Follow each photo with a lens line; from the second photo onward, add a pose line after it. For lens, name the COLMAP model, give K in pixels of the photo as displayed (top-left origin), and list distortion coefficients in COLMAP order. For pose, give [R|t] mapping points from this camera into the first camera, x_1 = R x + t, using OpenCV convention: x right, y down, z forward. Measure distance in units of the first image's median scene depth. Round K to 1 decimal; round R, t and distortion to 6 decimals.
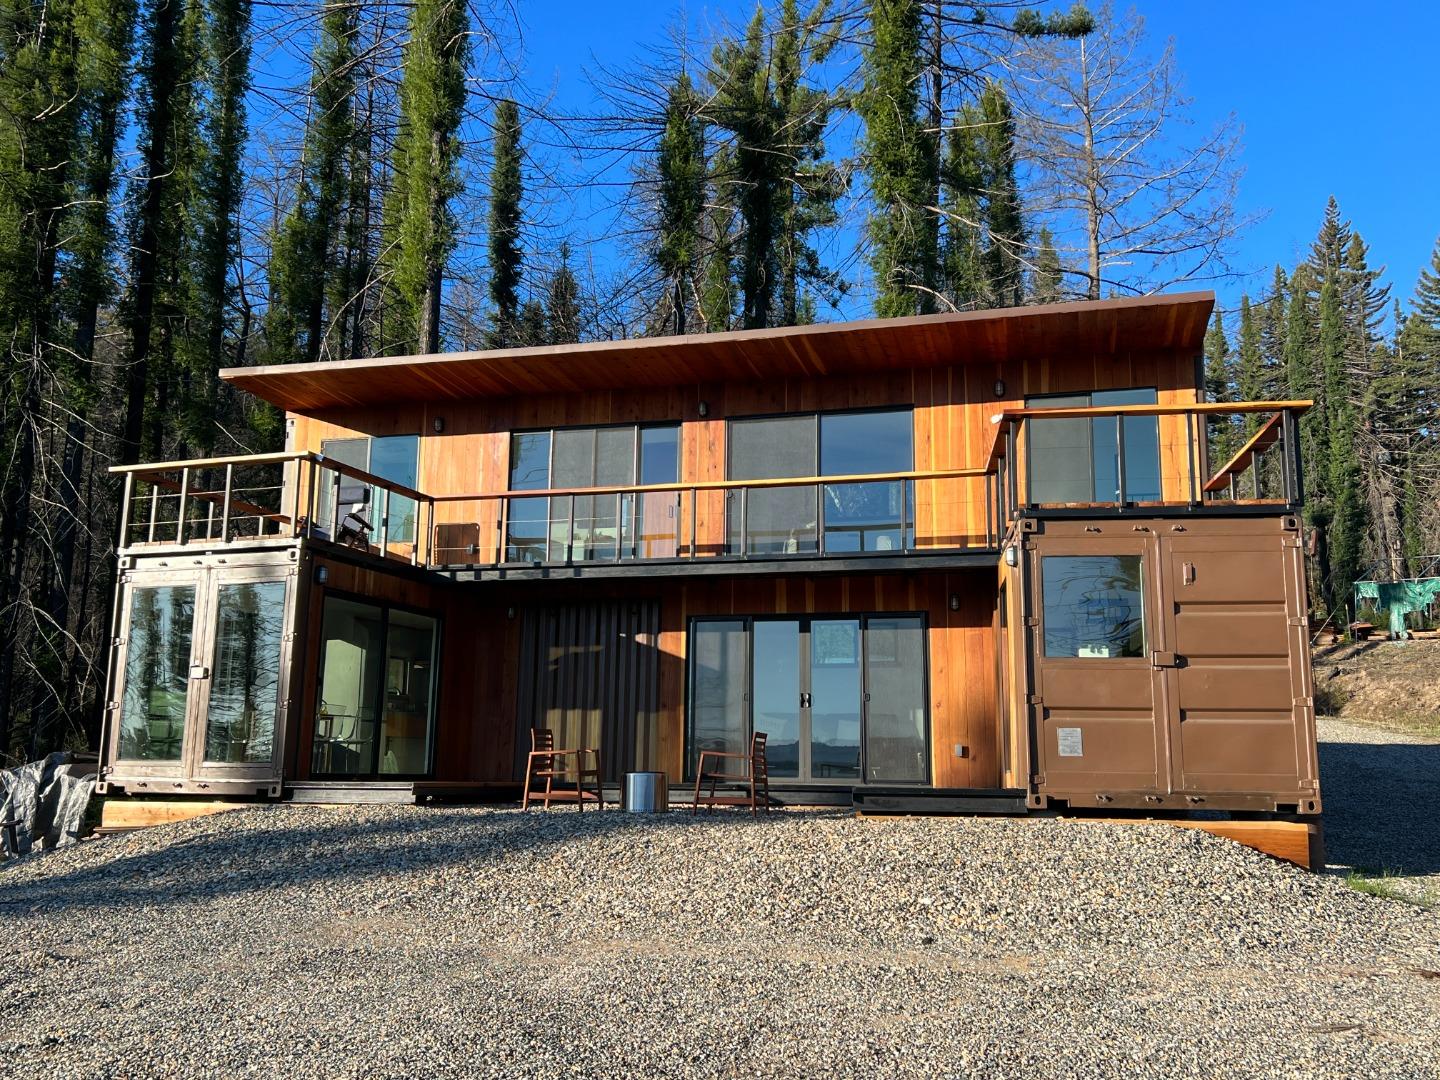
lens RADIAL K [[1193.5, 0, 720.0], [0, 1193.5, 540.0], [0, 0, 1]] dist [0.003384, 0.000169]
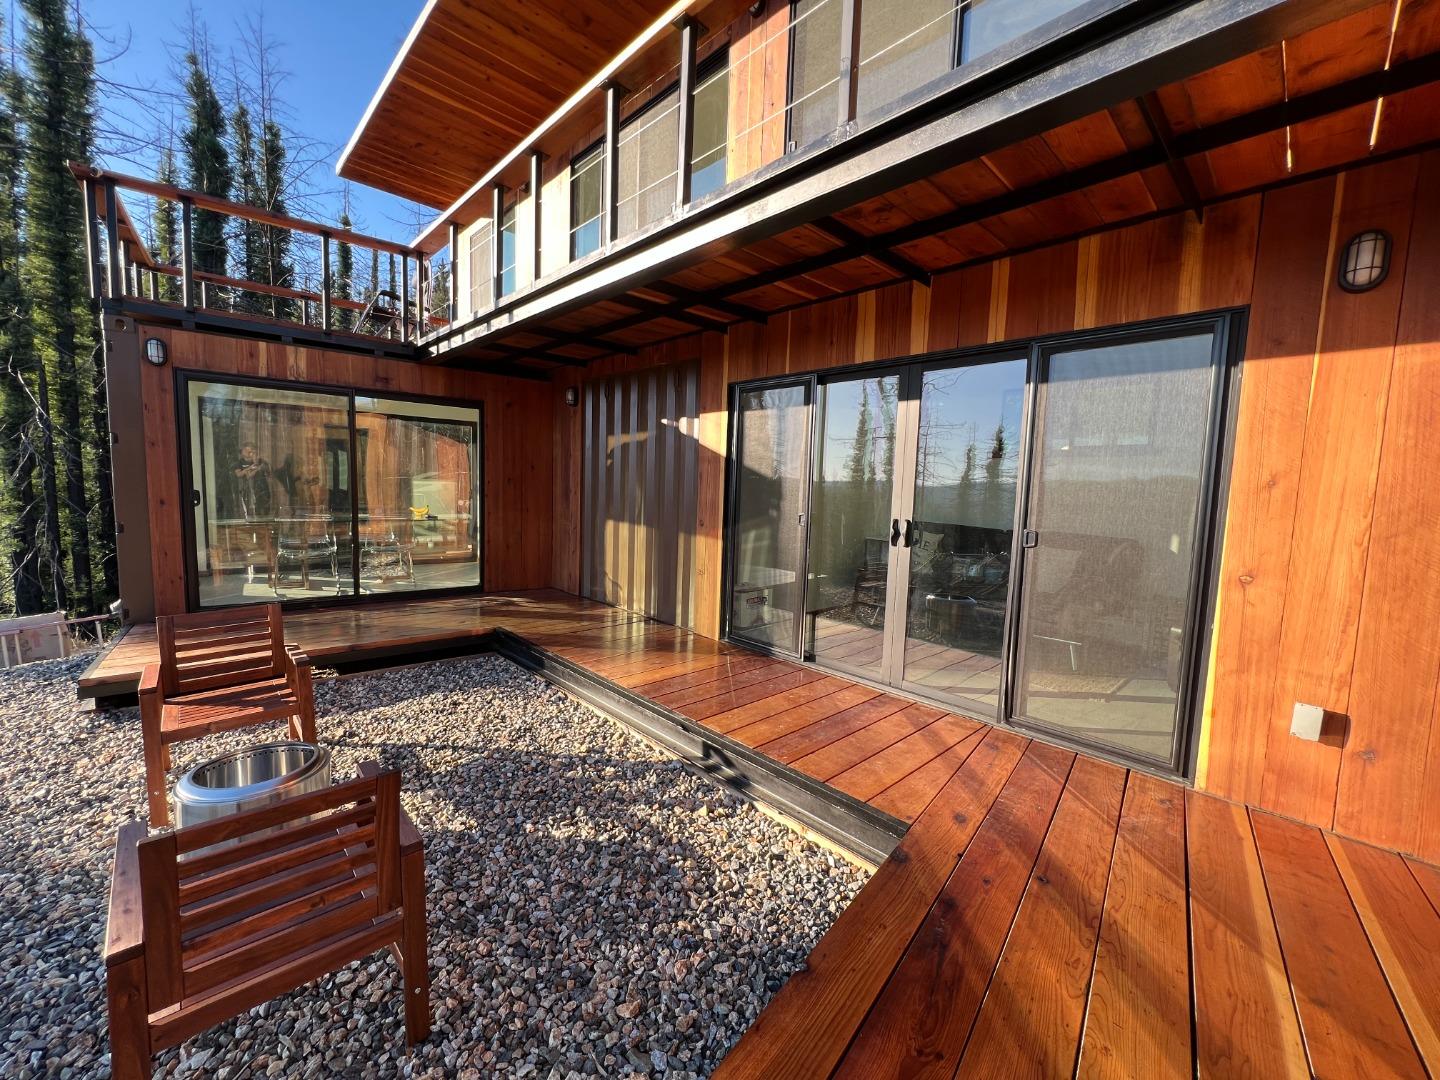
lens RADIAL K [[593.3, 0, 720.0], [0, 593.3, 540.0], [0, 0, 1]] dist [-0.015215, -0.000163]
pose [[0.864292, 0.056478, -0.499809, 0.124711], [0.070407, 0.970309, 0.231395, 0.070940], [0.498038, -0.235183, 0.834654, 0.728610]]
